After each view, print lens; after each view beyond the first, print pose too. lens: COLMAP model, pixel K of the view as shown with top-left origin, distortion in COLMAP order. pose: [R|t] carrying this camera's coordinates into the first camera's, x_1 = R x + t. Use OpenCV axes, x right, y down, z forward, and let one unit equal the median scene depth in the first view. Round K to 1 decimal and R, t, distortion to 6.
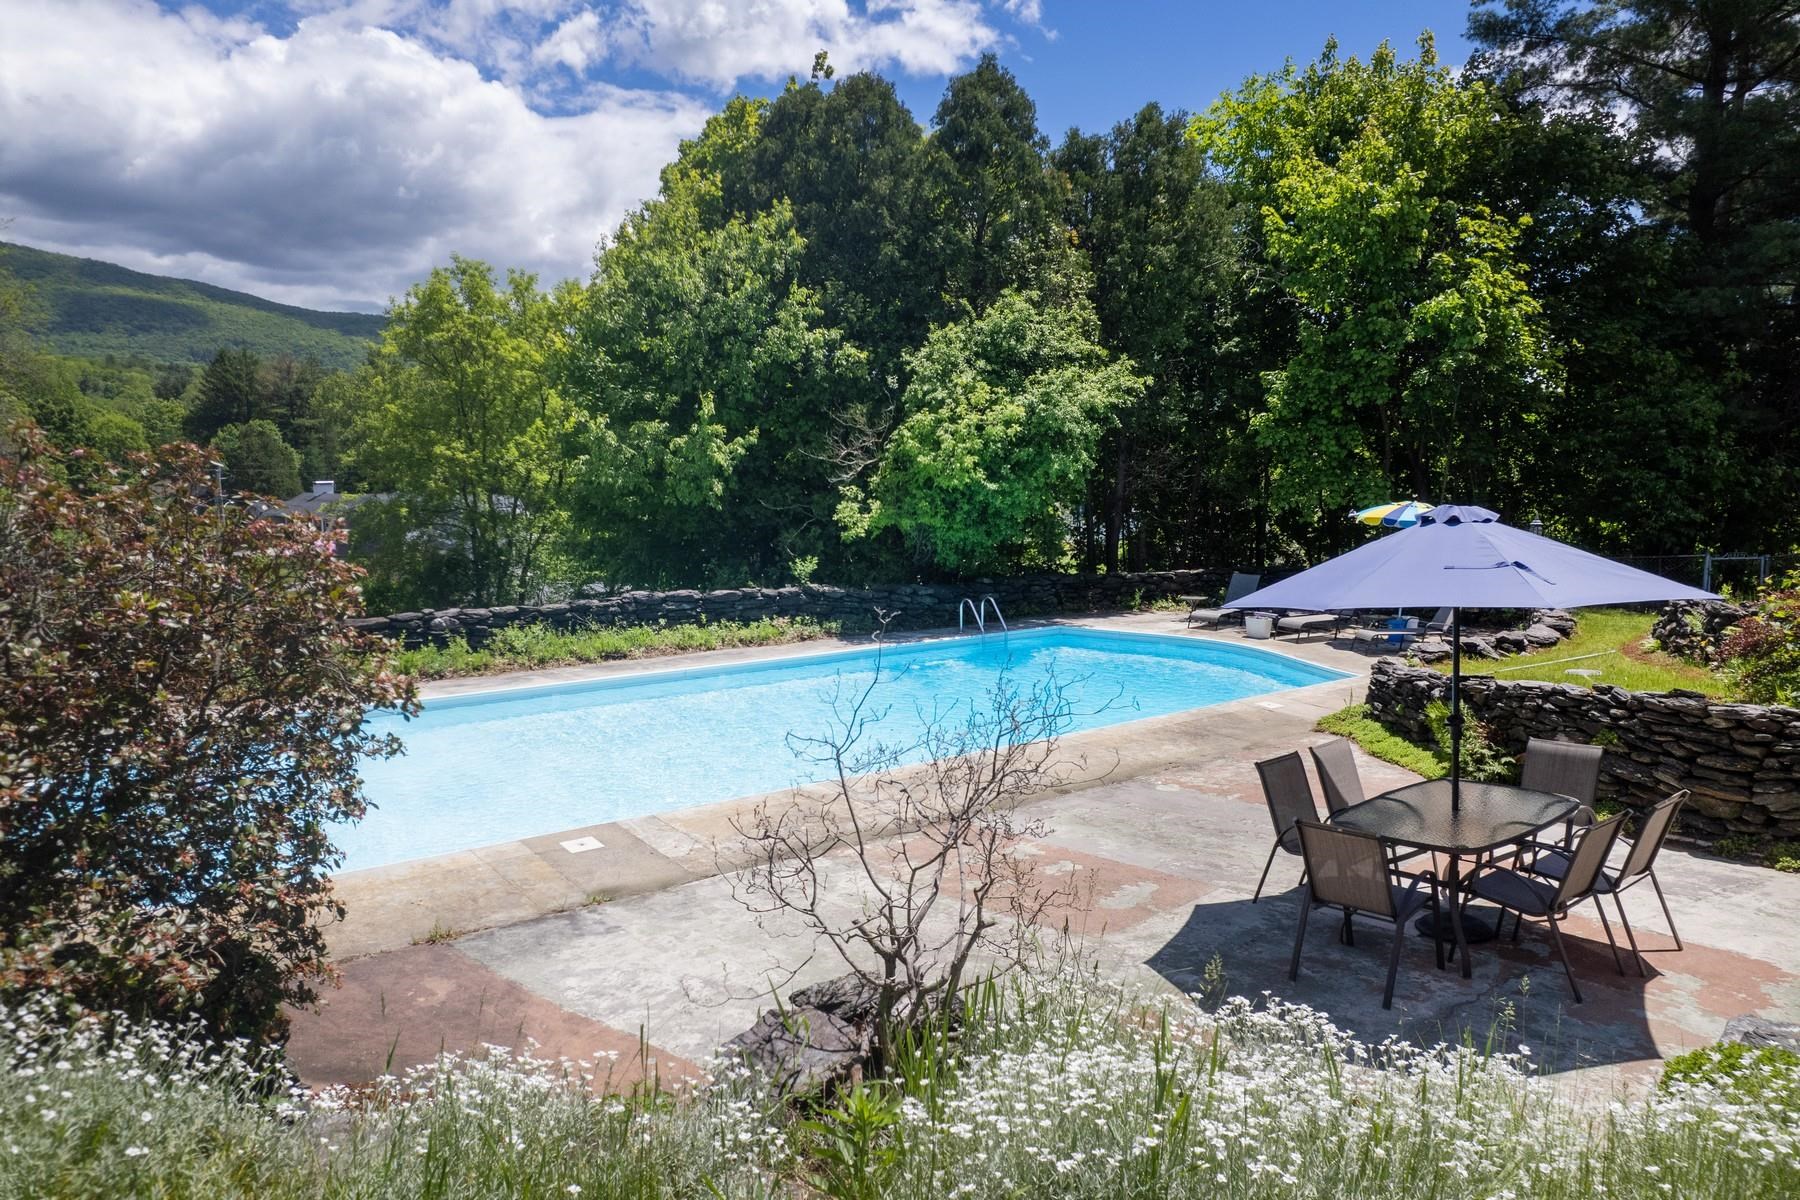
lens RADIAL K [[1118.1, 0, 897.5], [0, 1118.1, 623.6], [0, 0, 1]] dist [-0.073835, 0.070469]
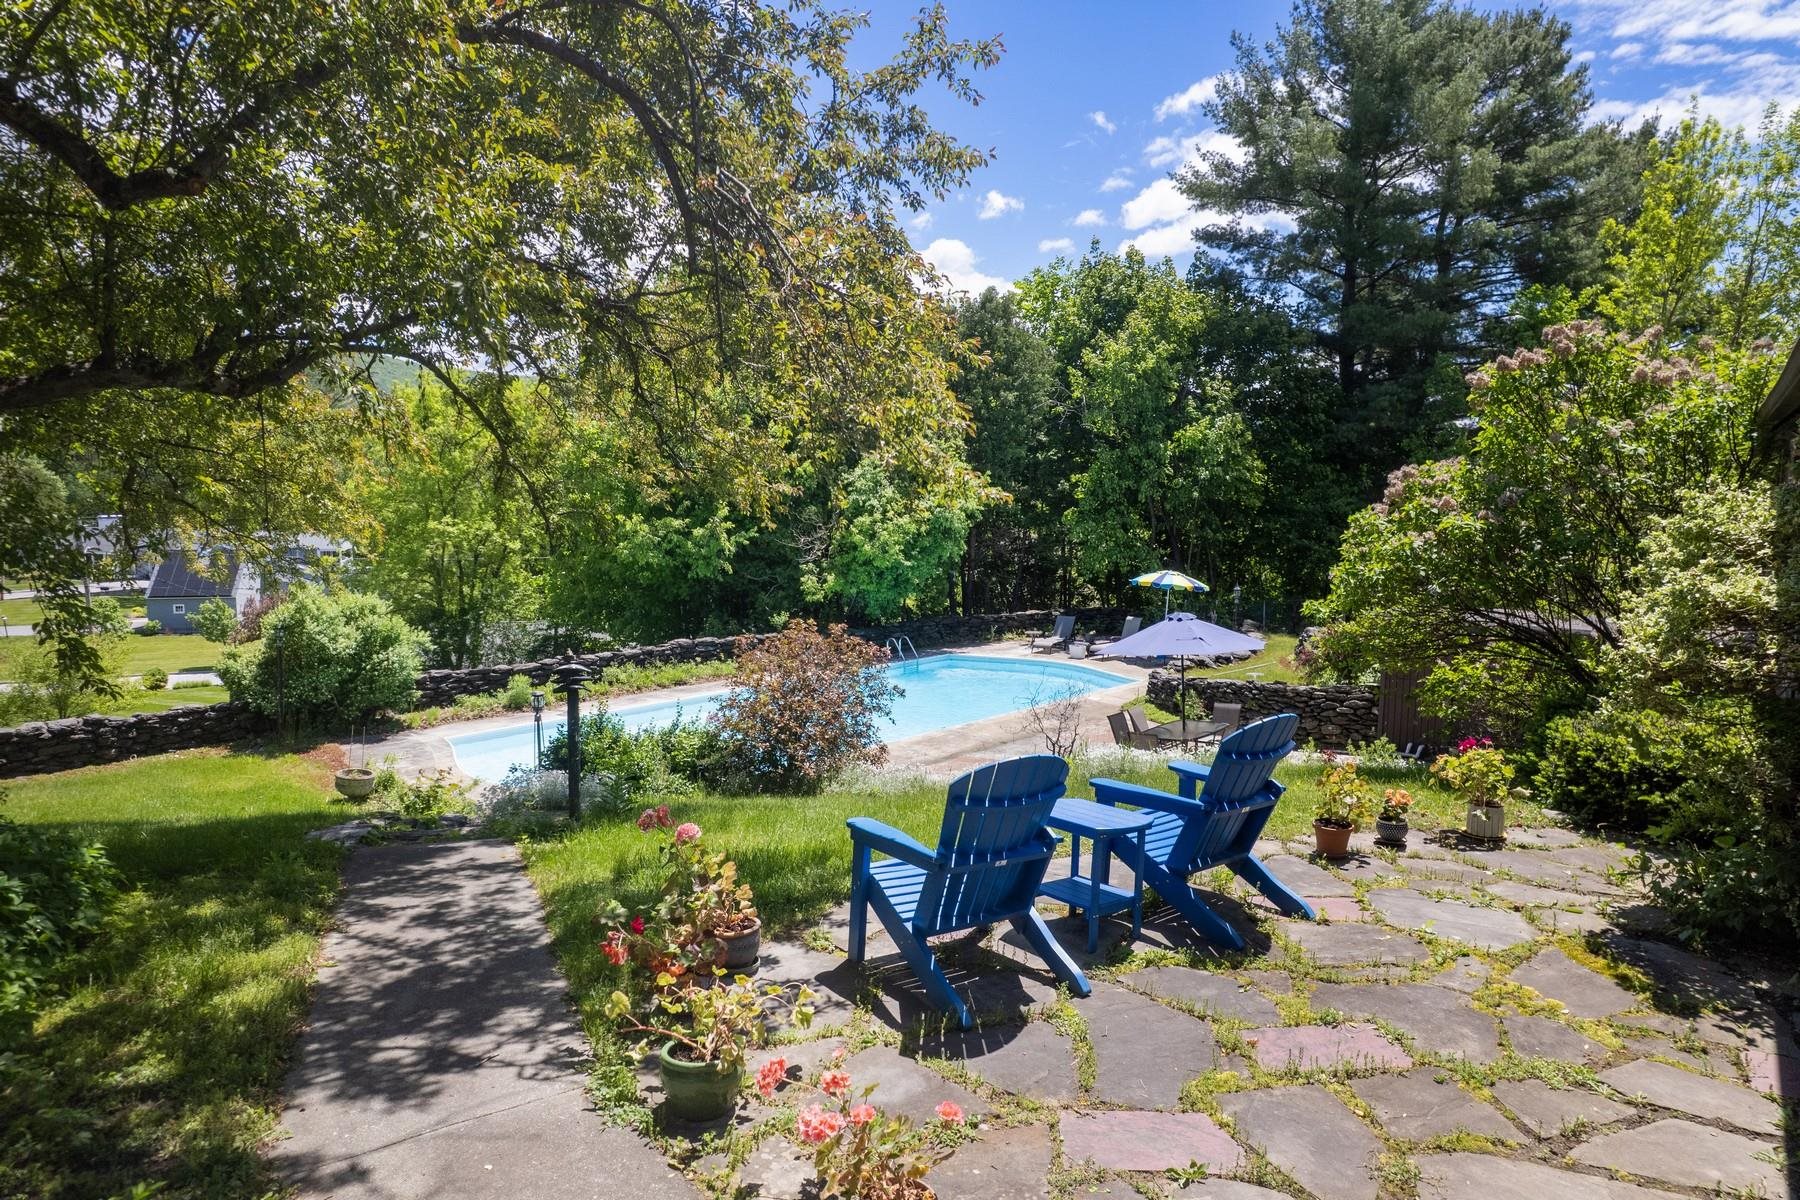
lens RADIAL K [[1143.3, 0, 911.4], [0, 1143.3, 650.0], [0, 0, 1]] dist [-0.074762, 0.076834]
pose [[0.978330, -0.026900, 0.205295, -0.231975], [0.025466, 0.999629, 0.009620, -0.020505], [-0.205478, -0.004184, 0.978653, -0.519360]]
